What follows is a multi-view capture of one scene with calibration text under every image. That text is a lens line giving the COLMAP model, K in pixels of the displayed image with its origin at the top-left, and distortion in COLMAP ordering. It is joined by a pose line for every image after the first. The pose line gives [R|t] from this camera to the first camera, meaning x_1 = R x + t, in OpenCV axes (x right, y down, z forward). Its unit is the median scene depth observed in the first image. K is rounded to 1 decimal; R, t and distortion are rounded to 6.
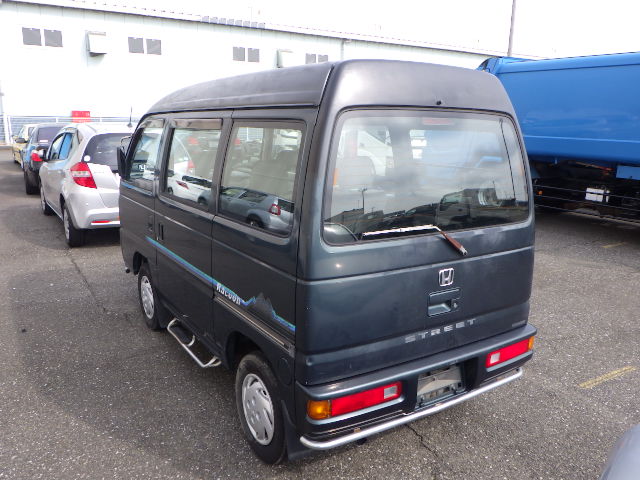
lens RADIAL K [[532.5, 0, 320.0], [0, 532.5, 240.0], [0, 0, 1]] dist [-0.001586, 0.004161]
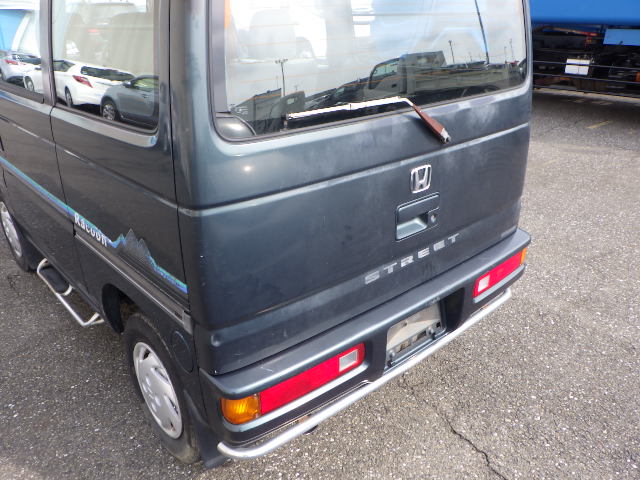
lens RADIAL K [[532.5, 0, 320.0], [0, 532.5, 240.0], [0, 0, 1]] dist [-0.001586, 0.004161]
pose [[0.988426, -0.094628, 0.118574, 0.030737], [0.069760, 0.977585, 0.198649, 0.005013], [-0.134713, -0.188078, 0.972872, 0.365649]]
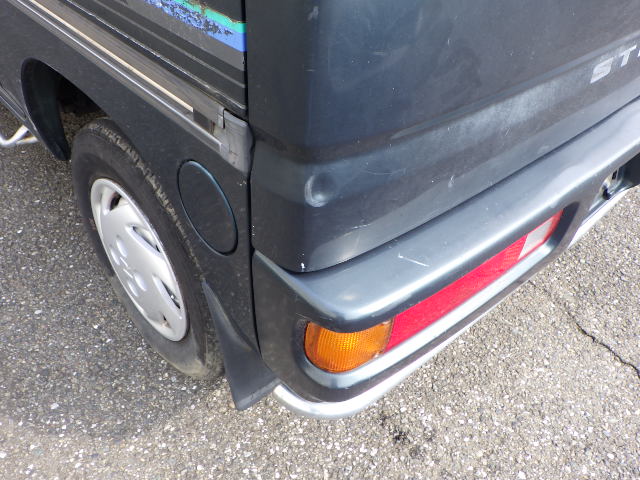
lens RADIAL K [[532.5, 0, 320.0], [0, 532.5, 240.0], [0, 0, 1]] dist [-0.001586, 0.004161]
pose [[0.982632, -0.083665, 0.165634, -0.051736], [-0.005853, 0.878172, 0.478310, 0.121646], [-0.185473, -0.470972, 0.862430, 0.696001]]
